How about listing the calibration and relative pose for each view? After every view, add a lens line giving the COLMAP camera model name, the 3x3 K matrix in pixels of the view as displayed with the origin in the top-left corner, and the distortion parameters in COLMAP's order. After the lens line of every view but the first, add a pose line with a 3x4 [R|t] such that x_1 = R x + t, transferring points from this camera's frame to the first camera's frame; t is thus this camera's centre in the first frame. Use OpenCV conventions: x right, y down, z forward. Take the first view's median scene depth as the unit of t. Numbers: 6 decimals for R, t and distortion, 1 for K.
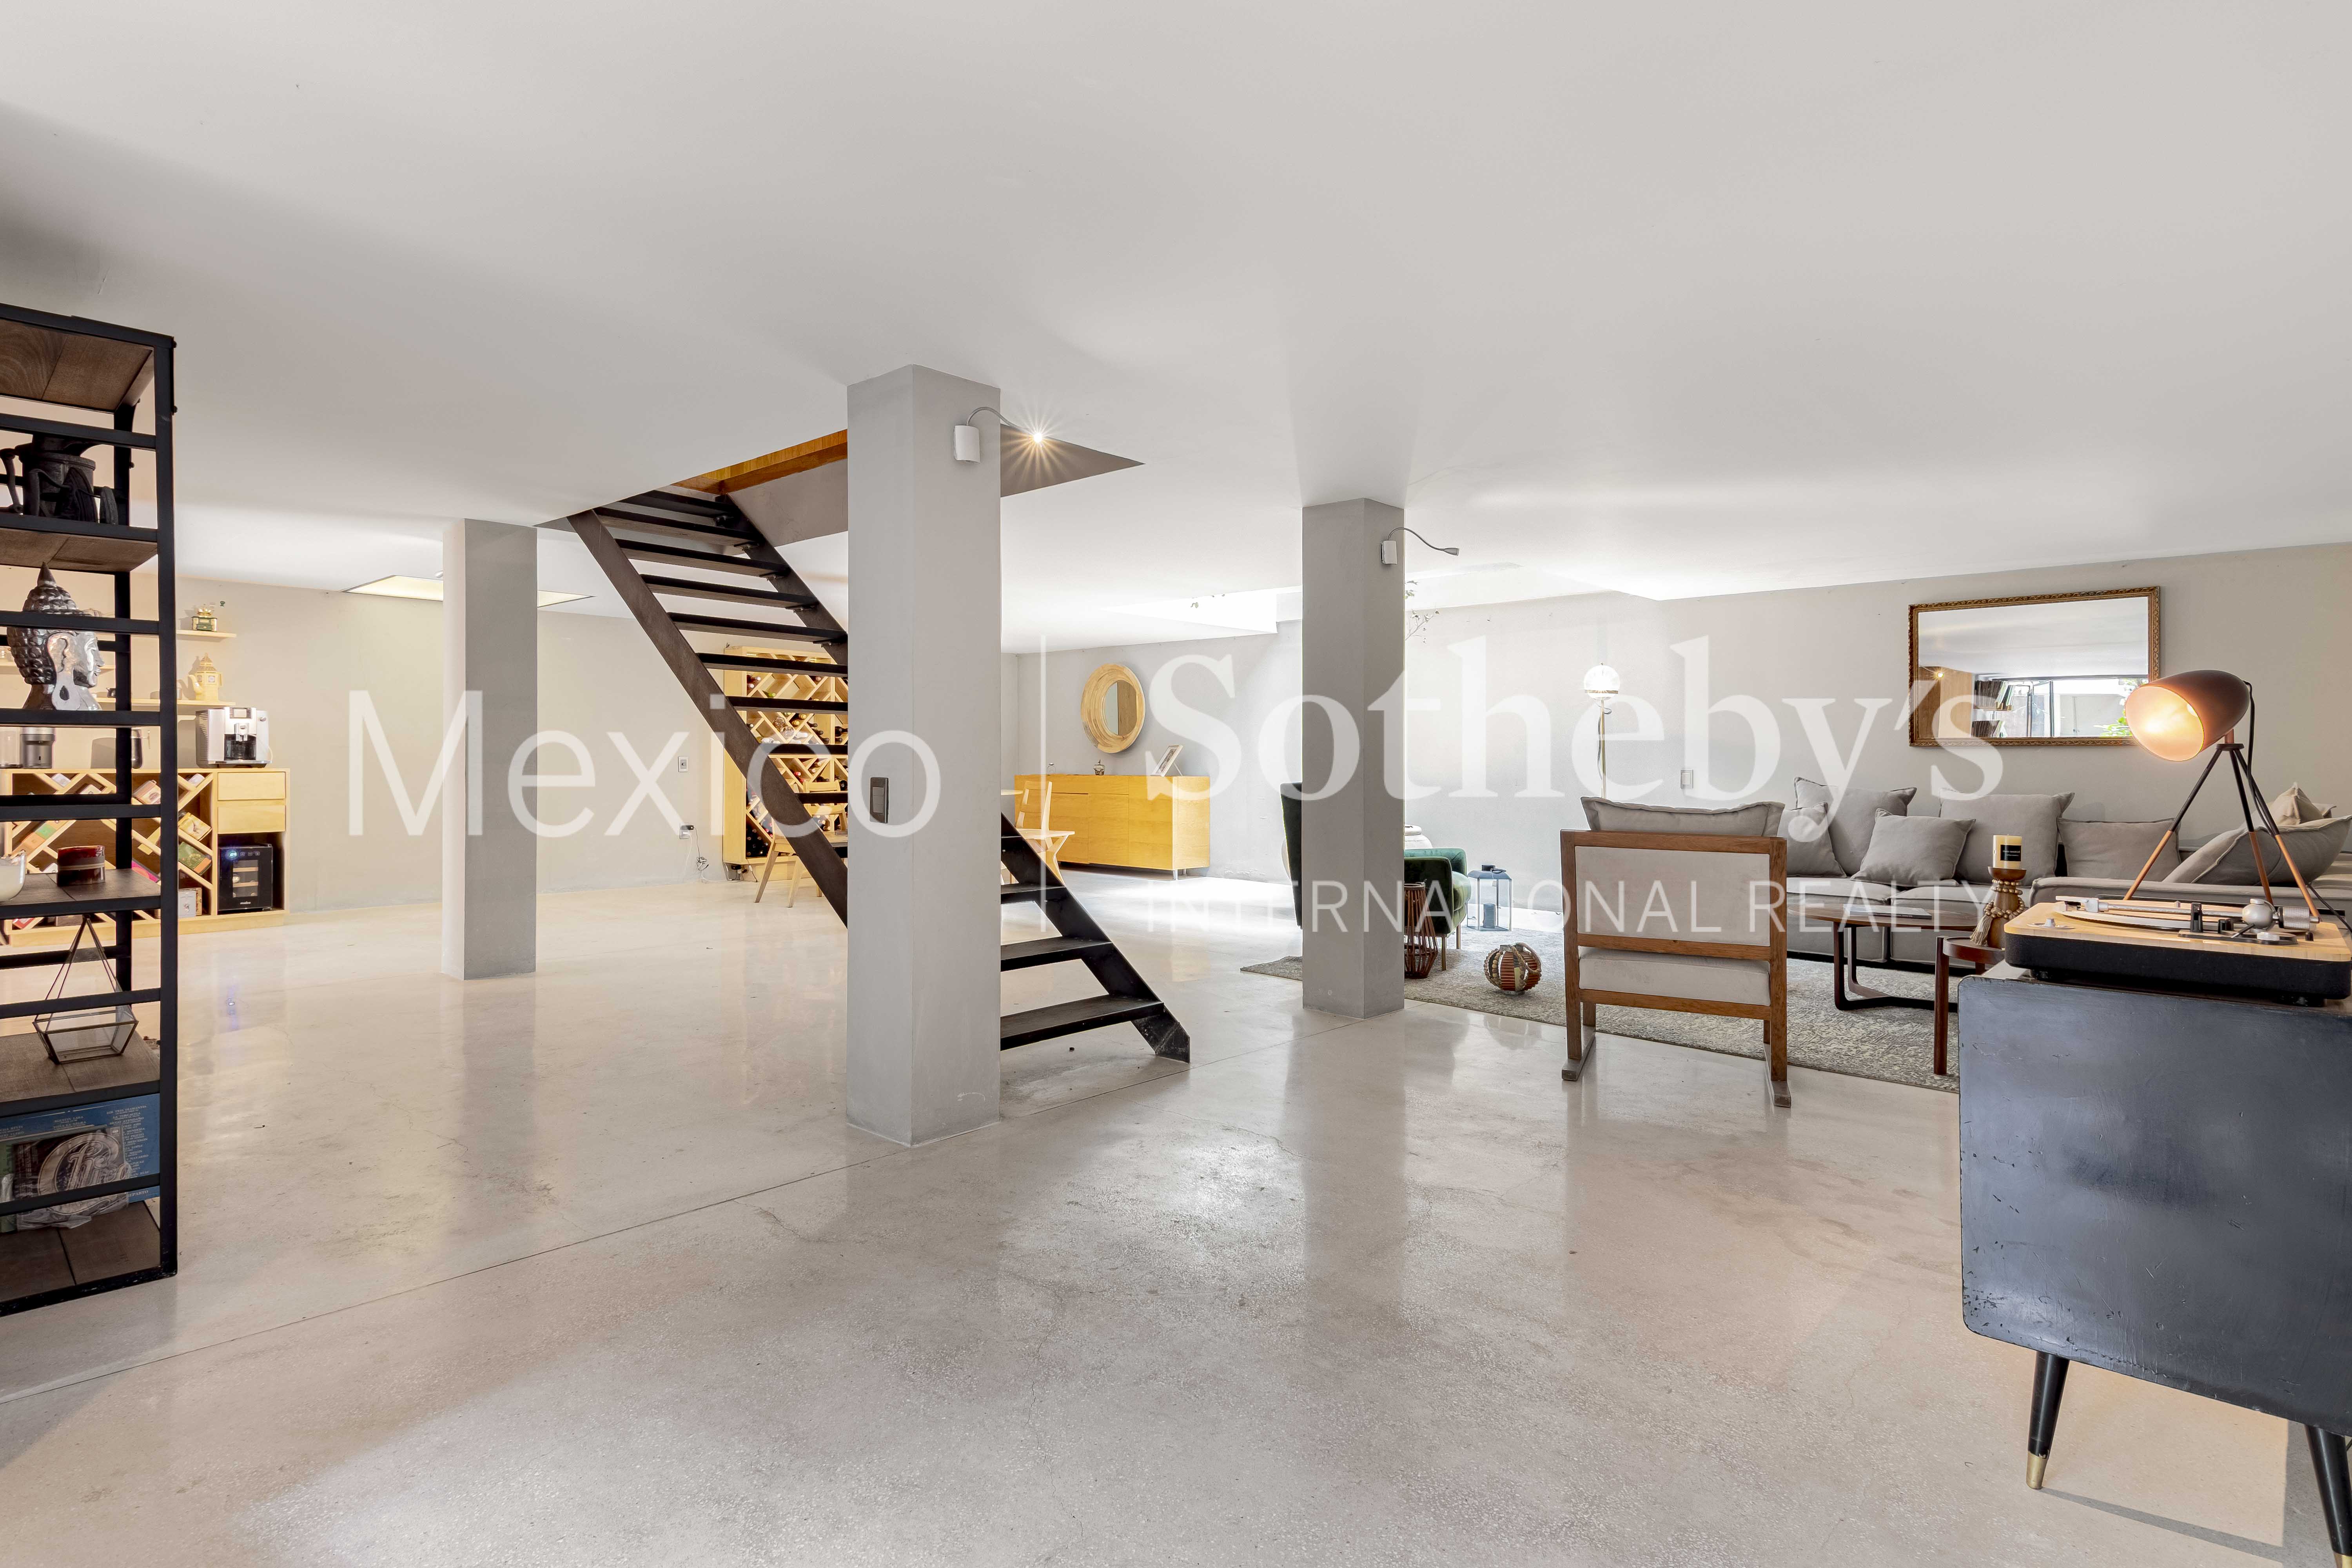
lens RADIAL K [[1206.2, 0, 1181.7], [0, 1206.2, 784.7], [0, 0, 1]] dist [-0.009130, -0.001728]
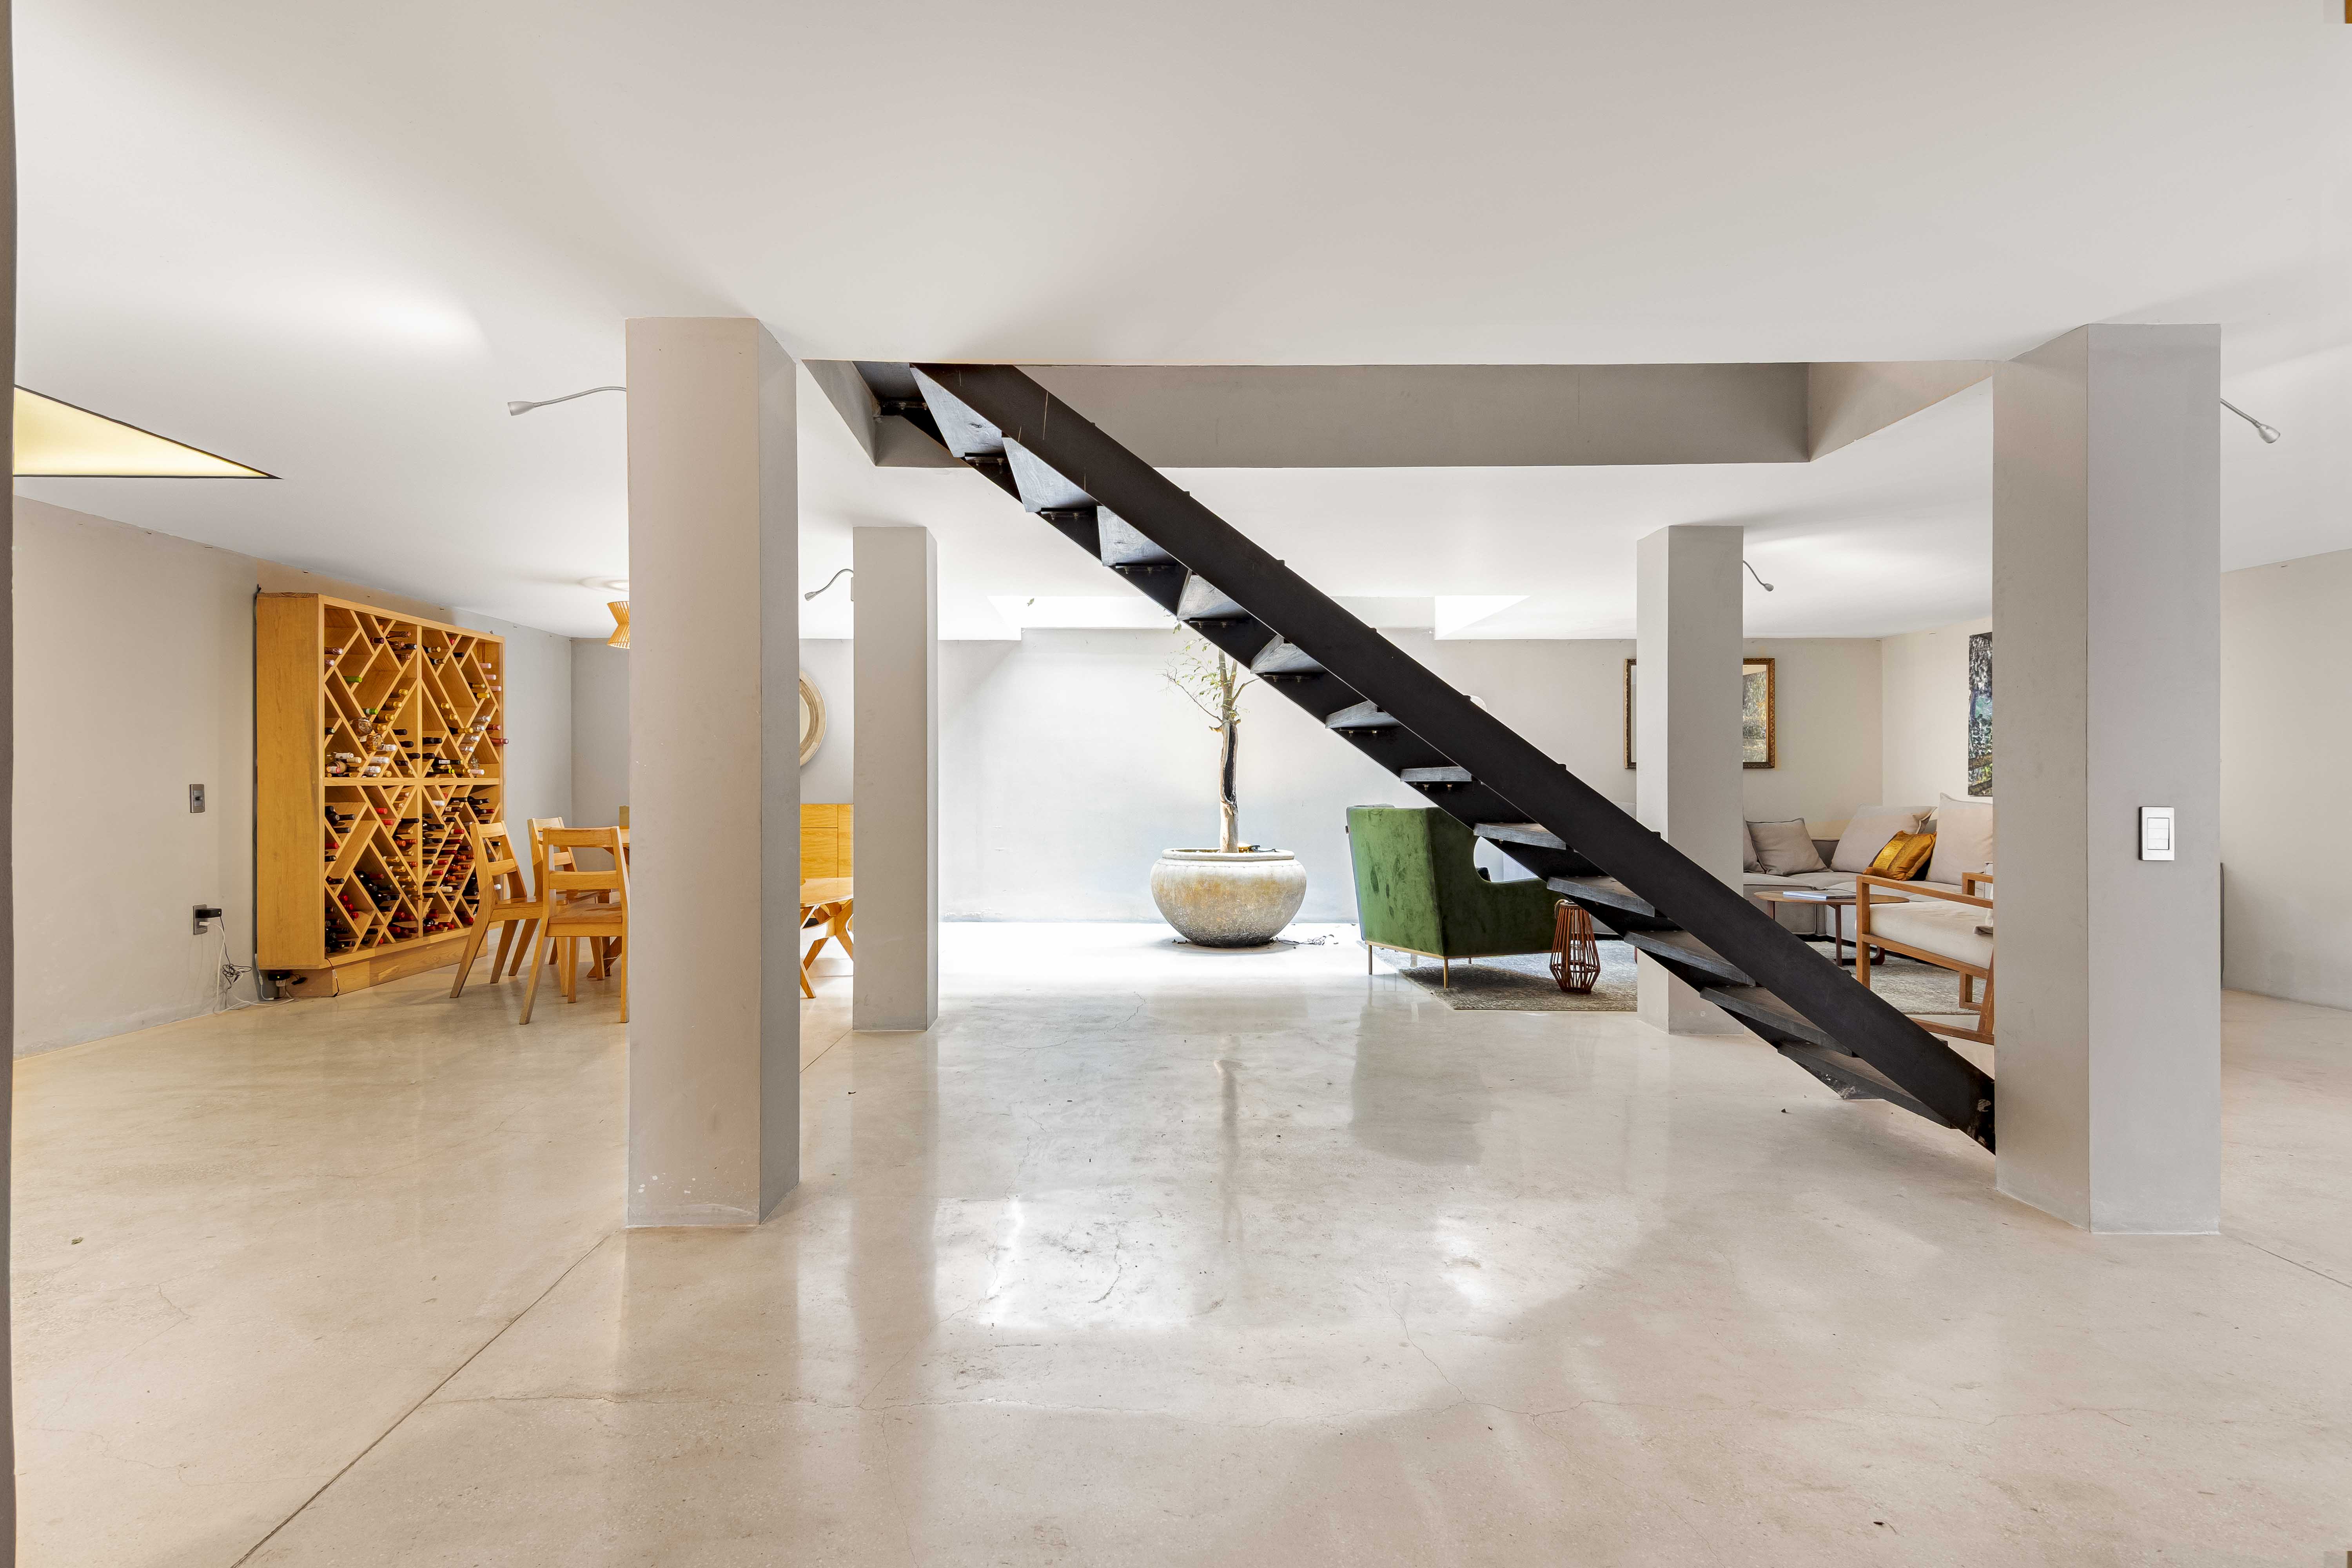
lens RADIAL K [[1208.2, 0, 1176.0], [0, 1208.2, 784.0], [0, 0, 1]] dist [0.000833, -0.000310]
pose [[0.722576, -0.005327, 0.691271, -0.664917], [0.021602, 0.999656, -0.014877, -0.007345], [-0.690953, 0.025683, 0.722443, 0.418564]]
